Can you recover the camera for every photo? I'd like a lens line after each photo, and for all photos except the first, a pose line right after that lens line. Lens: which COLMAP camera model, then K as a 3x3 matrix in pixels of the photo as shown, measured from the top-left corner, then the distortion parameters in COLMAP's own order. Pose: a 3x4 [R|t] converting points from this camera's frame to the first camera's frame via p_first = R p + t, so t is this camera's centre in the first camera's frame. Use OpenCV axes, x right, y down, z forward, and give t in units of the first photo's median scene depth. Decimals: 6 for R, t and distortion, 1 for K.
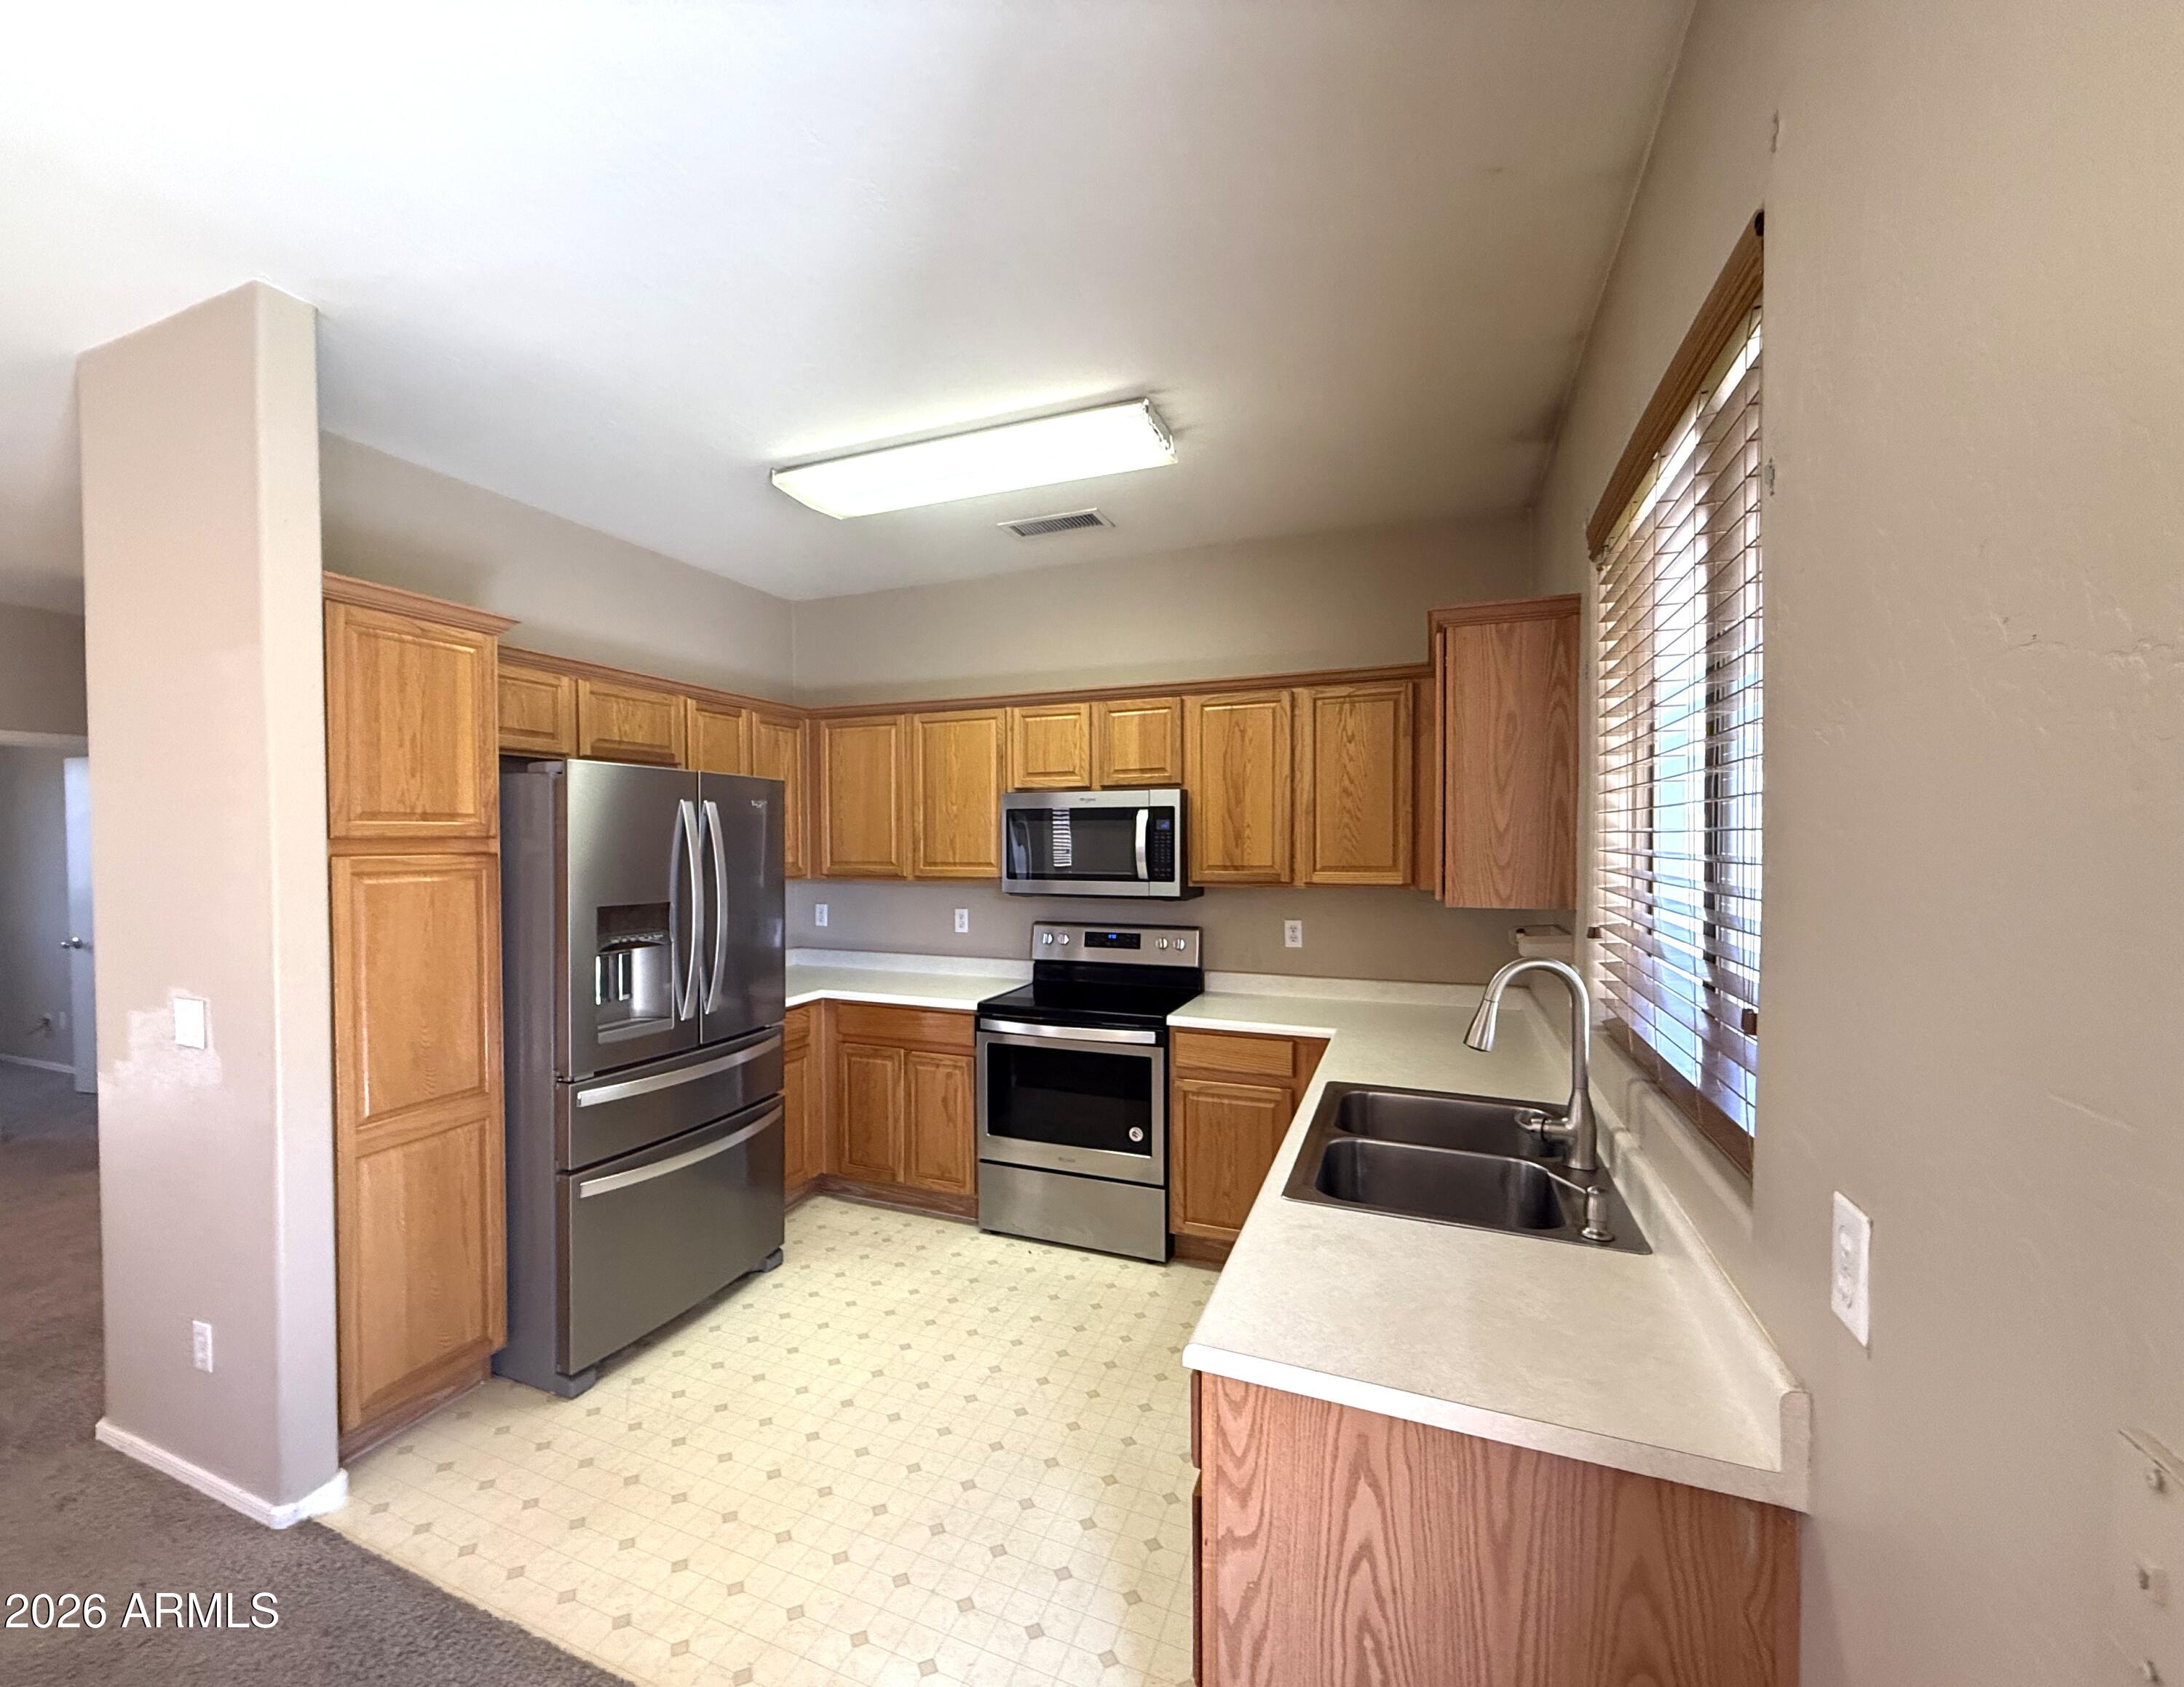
lens RADIAL K [[913.6, 0, 1037.8], [0, 913.6, 856.1], [0, 0, 1]] dist [0.001051, 0.000162]
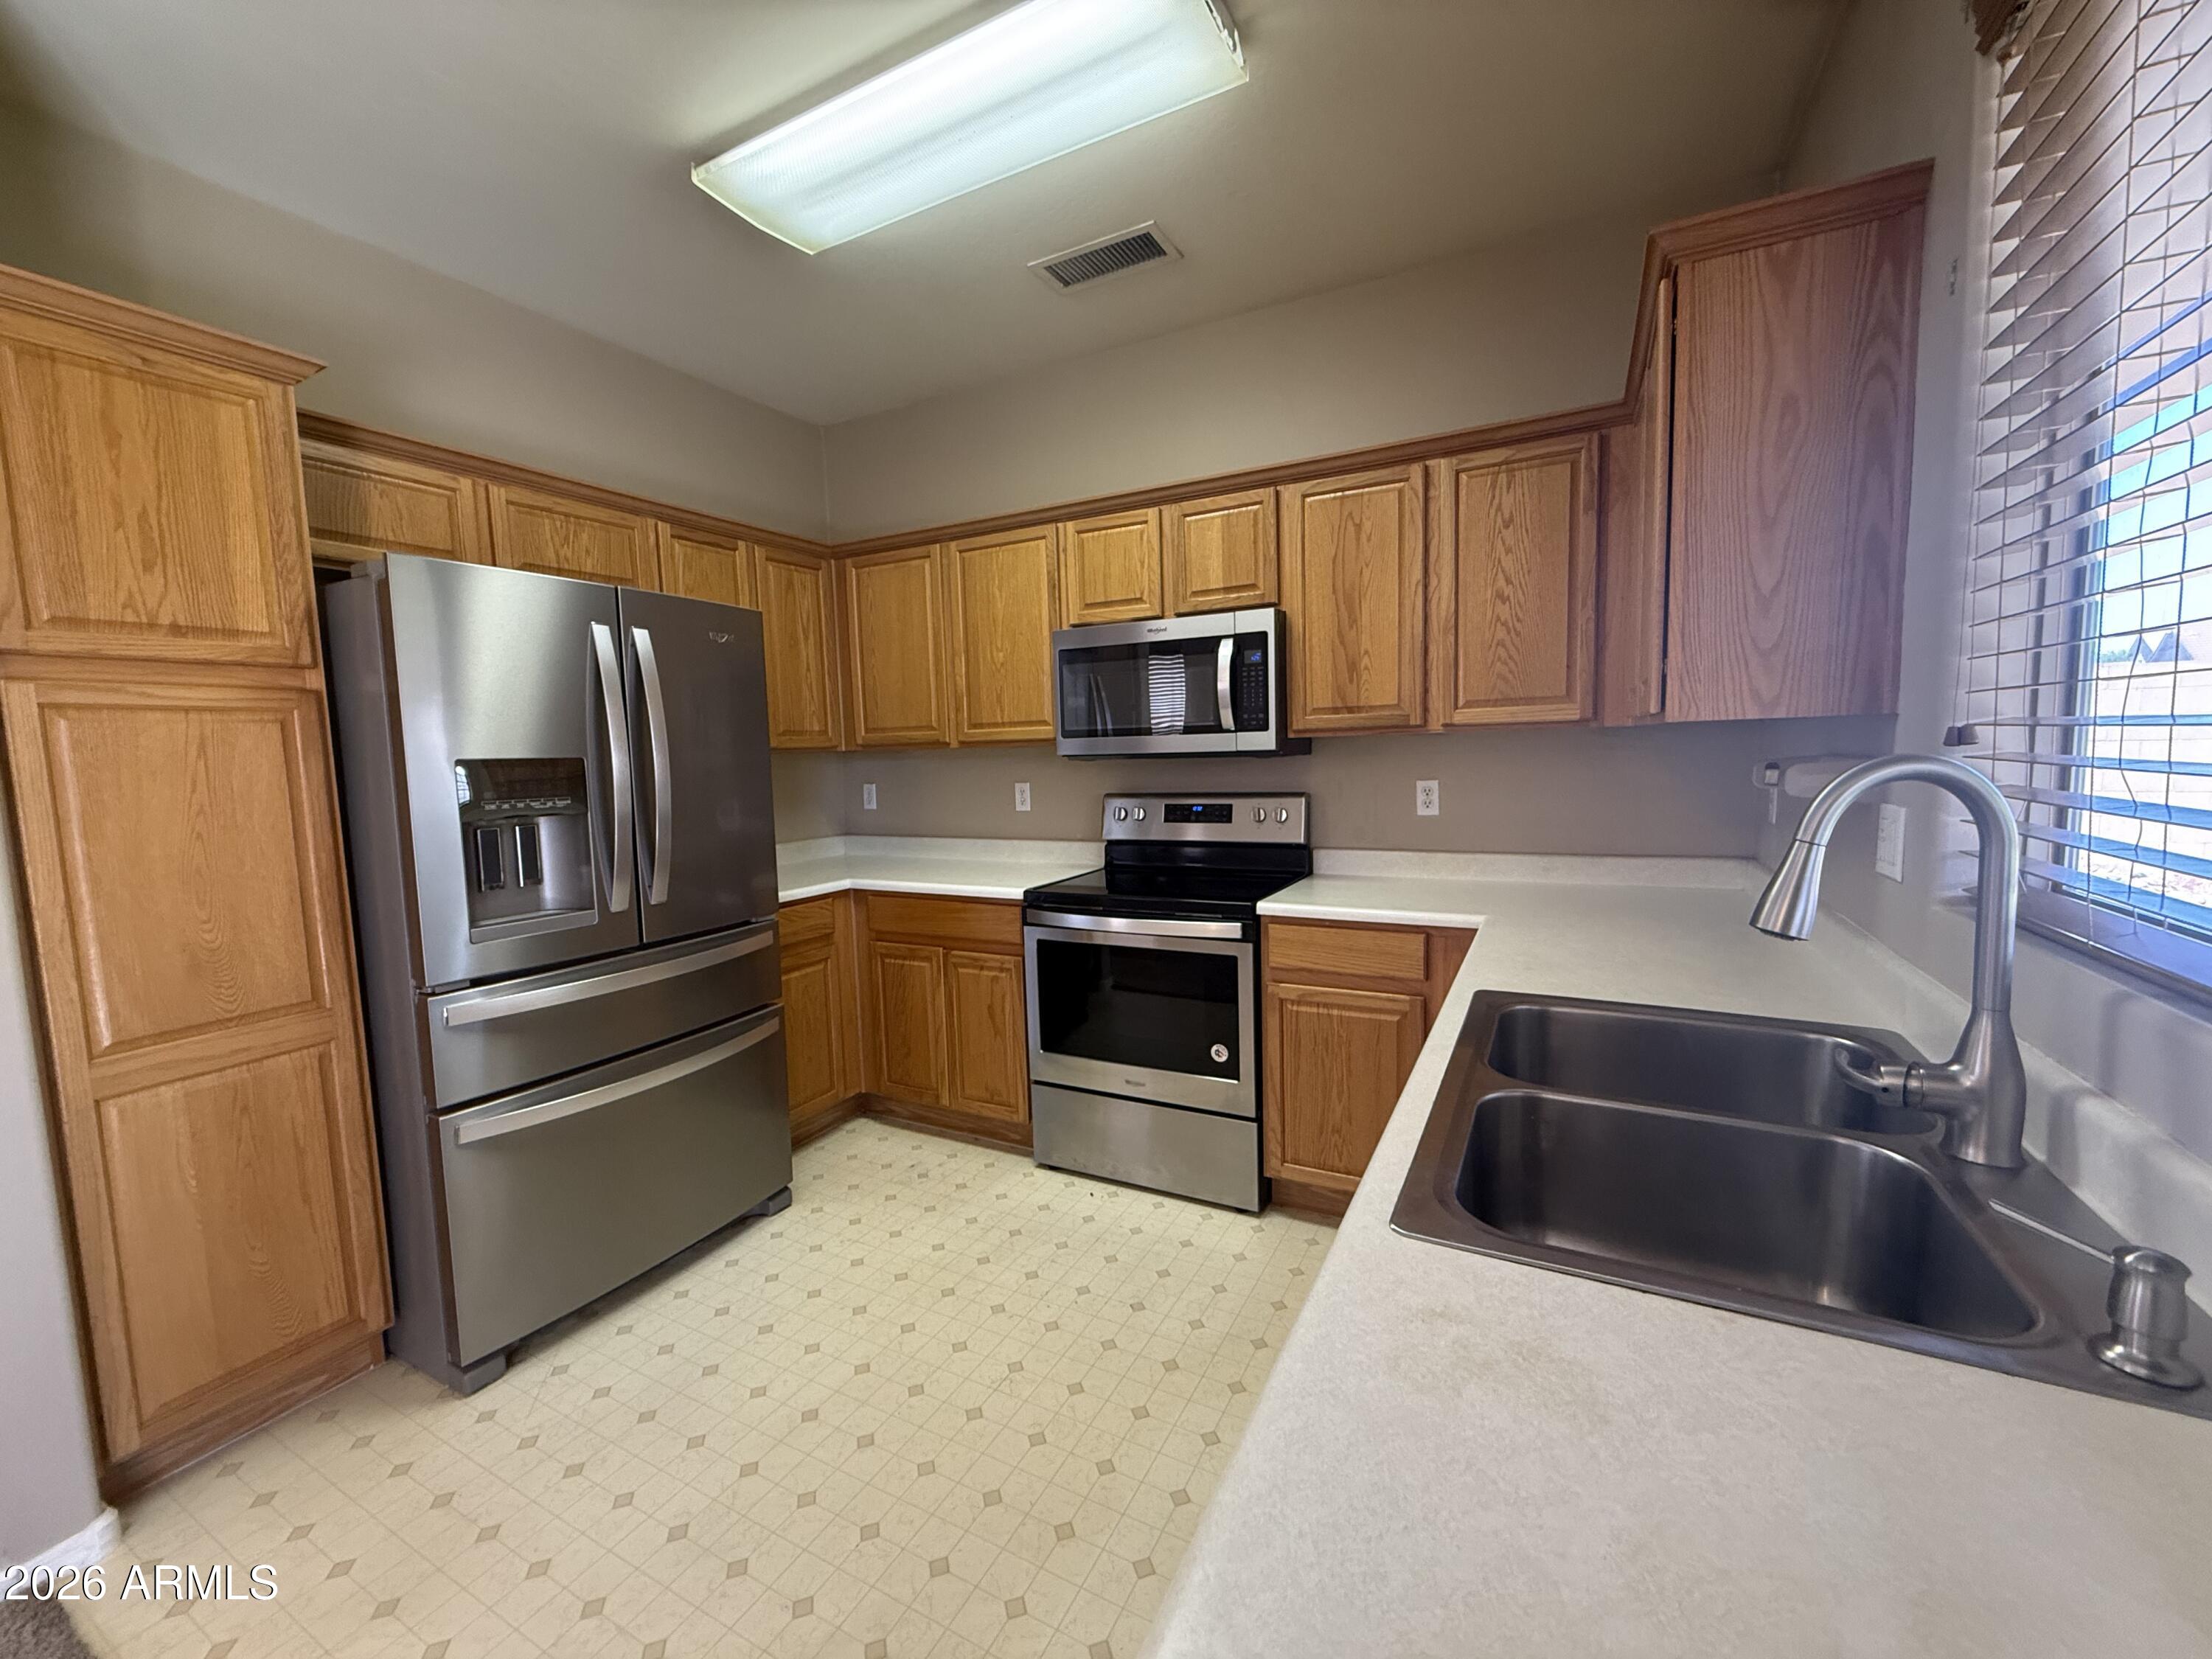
lens RADIAL K [[884.2, 0, 1106.0], [0, 884.2, 829.5], [0, 0, 1]] dist [0.000849, -0.000014]
pose [[0.996489, -0.018490, -0.081660, 0.076756], [0.024440, 0.997071, 0.072474, 0.056970], [0.080080, -0.074216, 0.994022, 0.256695]]
